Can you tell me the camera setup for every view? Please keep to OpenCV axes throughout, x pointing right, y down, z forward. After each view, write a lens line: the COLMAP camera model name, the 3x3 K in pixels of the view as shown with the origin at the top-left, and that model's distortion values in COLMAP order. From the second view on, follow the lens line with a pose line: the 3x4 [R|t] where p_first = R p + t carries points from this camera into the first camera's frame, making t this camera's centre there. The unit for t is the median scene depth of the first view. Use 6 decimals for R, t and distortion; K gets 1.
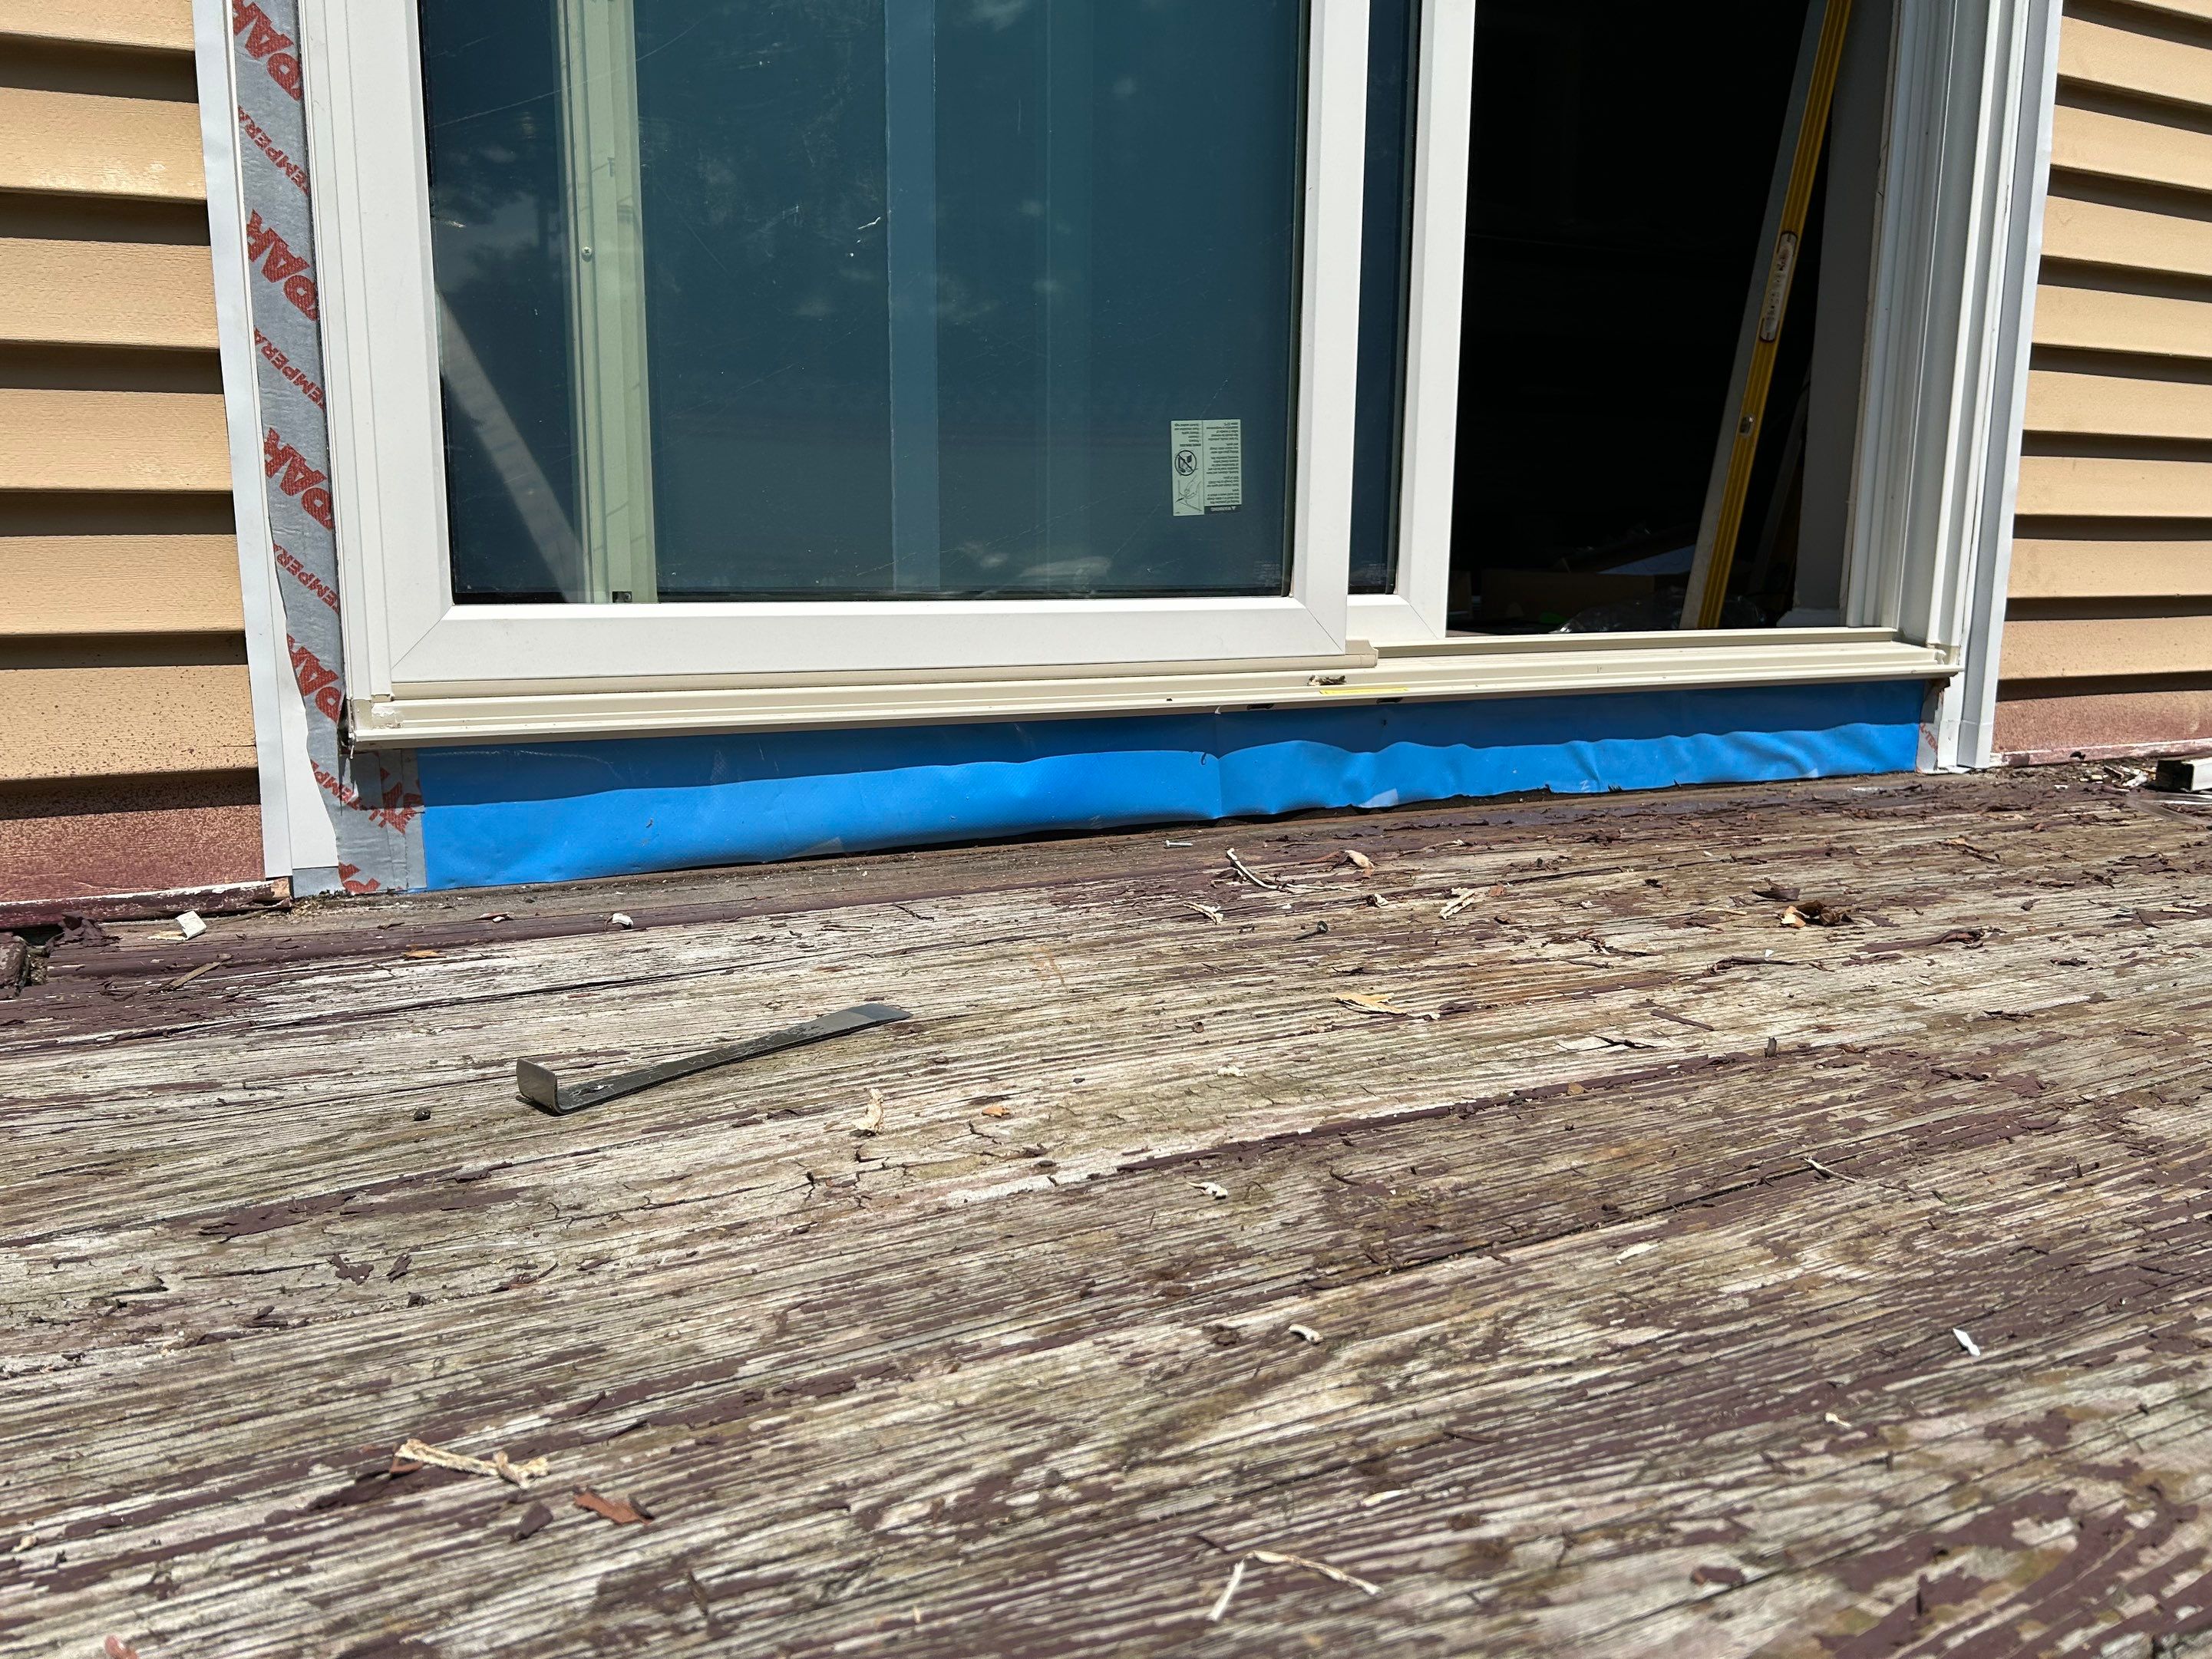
lens RADIAL K [[1616.3, 0, 1106.0], [0, 1616.3, 829.5], [0, 0, 1]] dist [-0.004456, -0.031094]
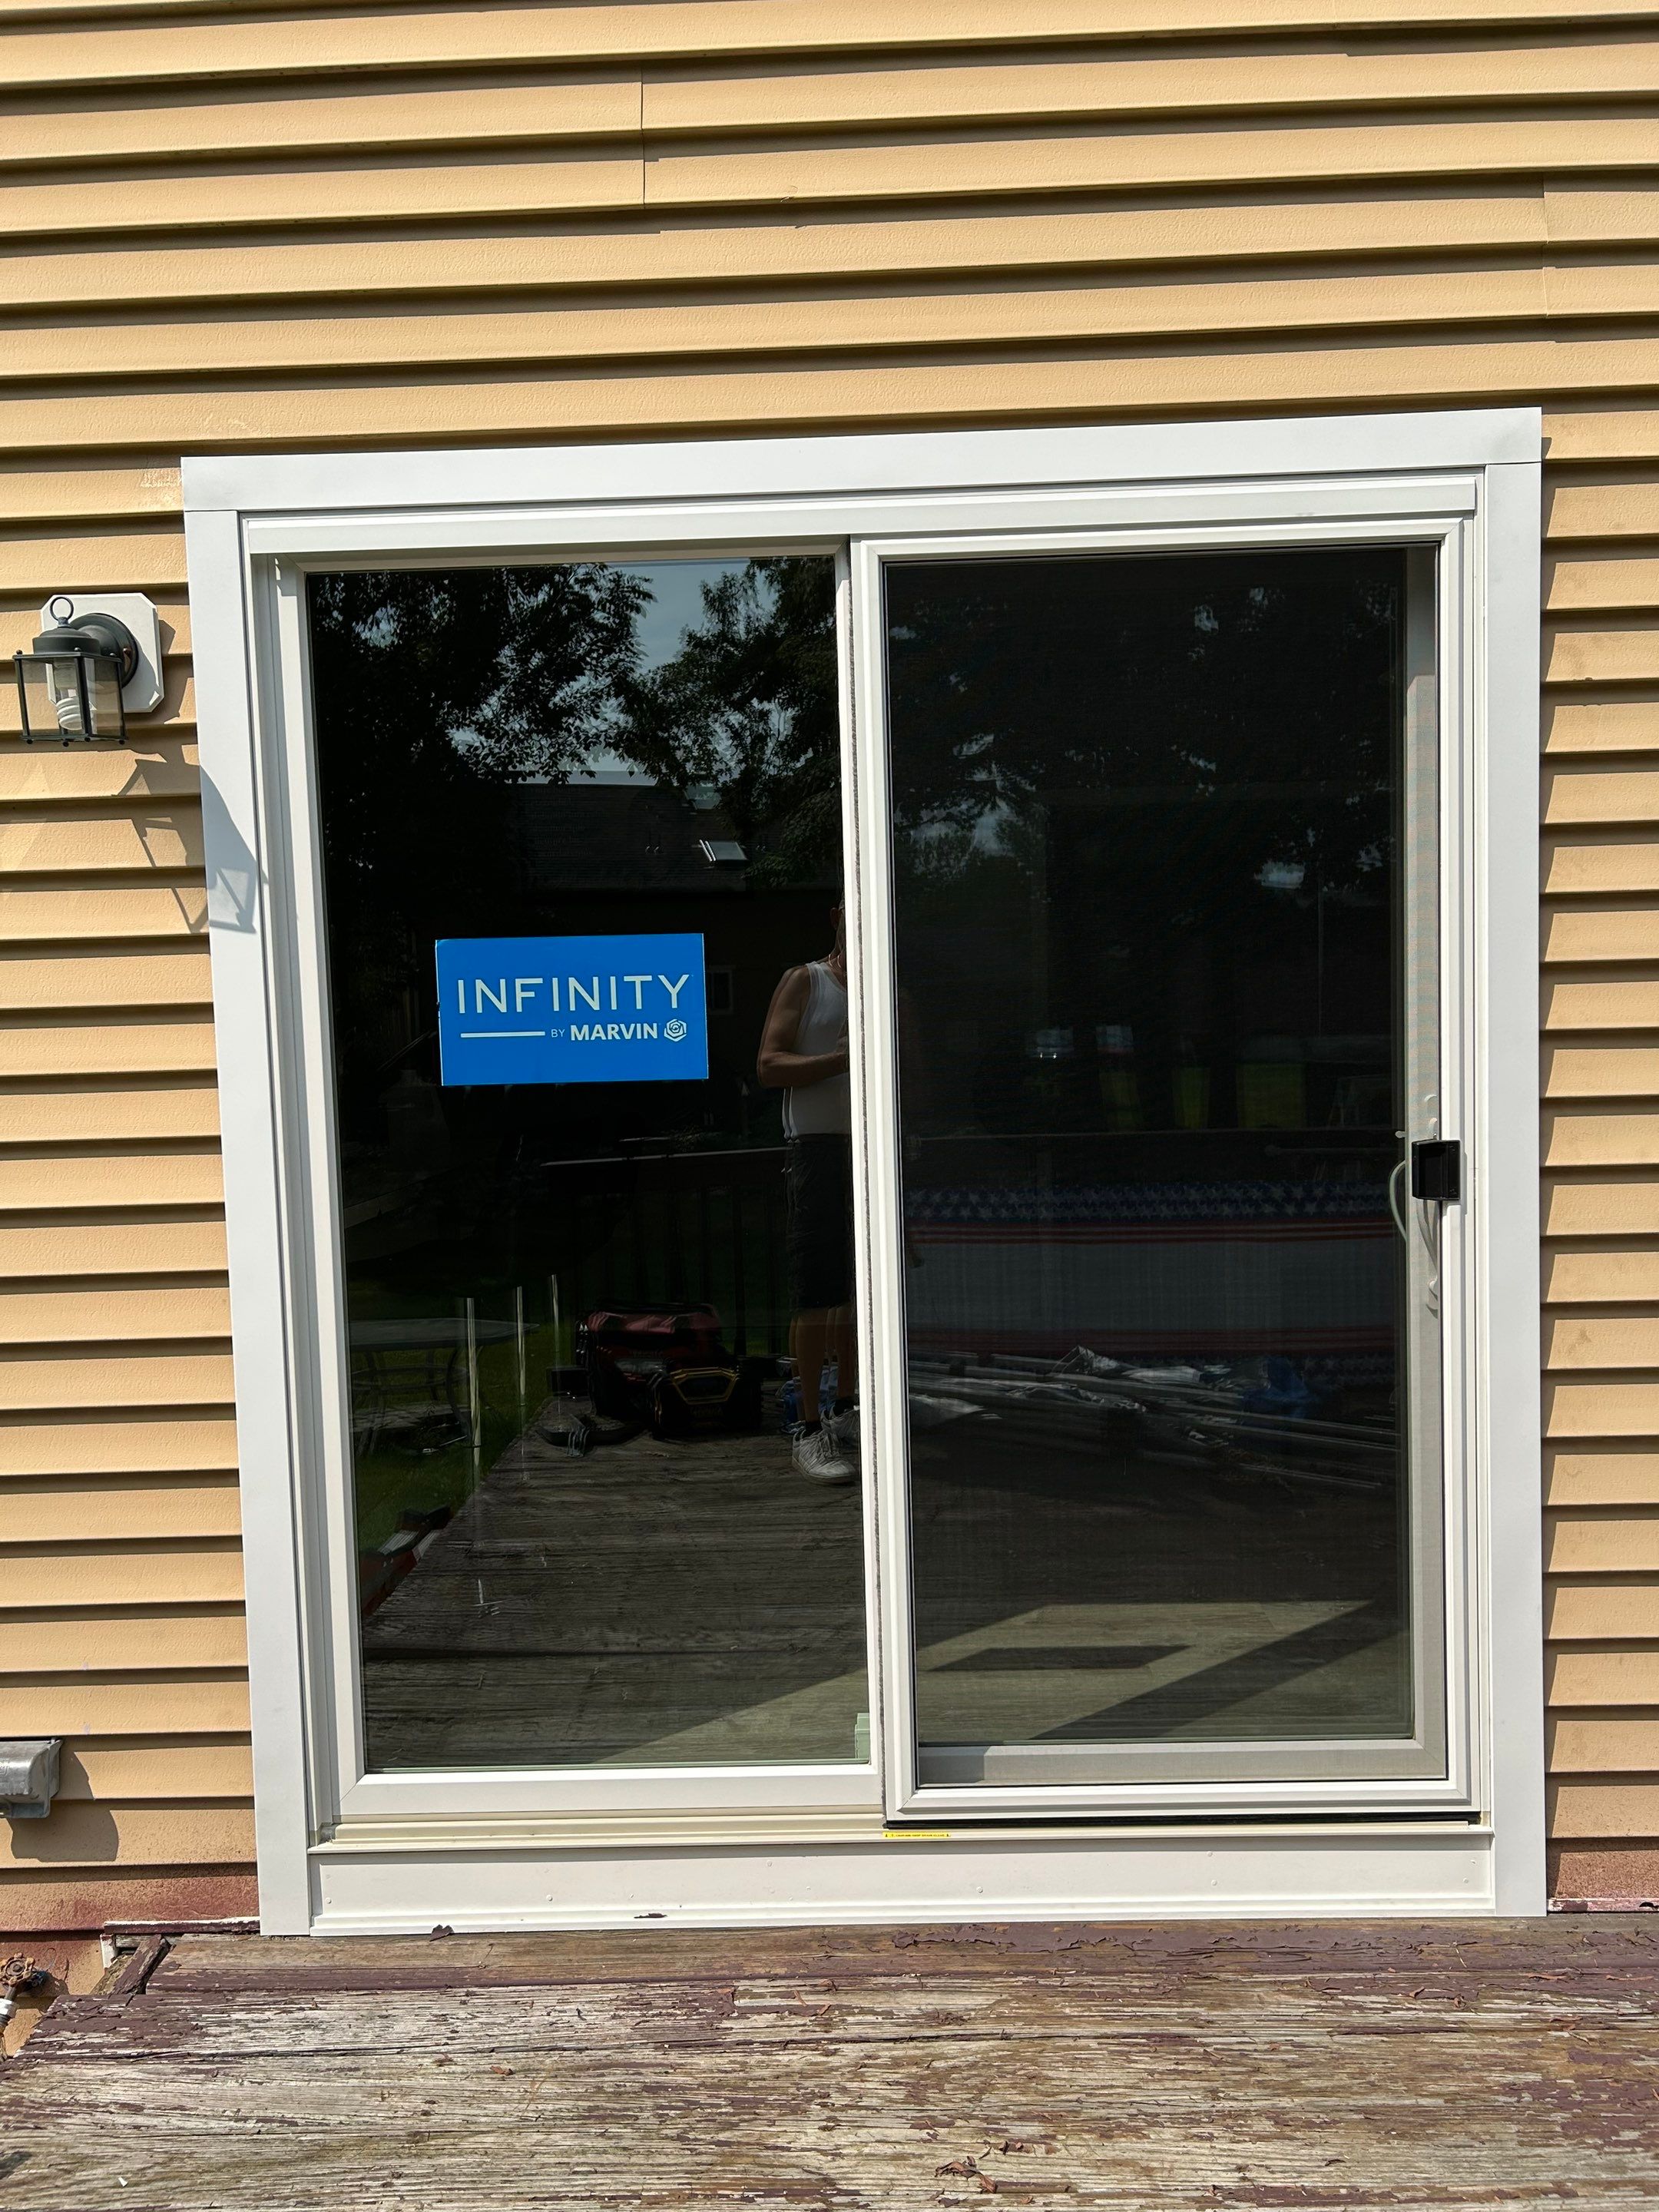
lens RADIAL K [[1635.0, 0, 829.5], [0, 1635.0, 1106.0], [0, 0, 1]] dist [-0.027894, -0.000730]
pose [[0.895488, -0.006347, -0.445041, 1.179217], [-0.046973, 0.992967, -0.108678, -0.912161], [0.442601, 0.118225, 0.888891, -0.698548]]
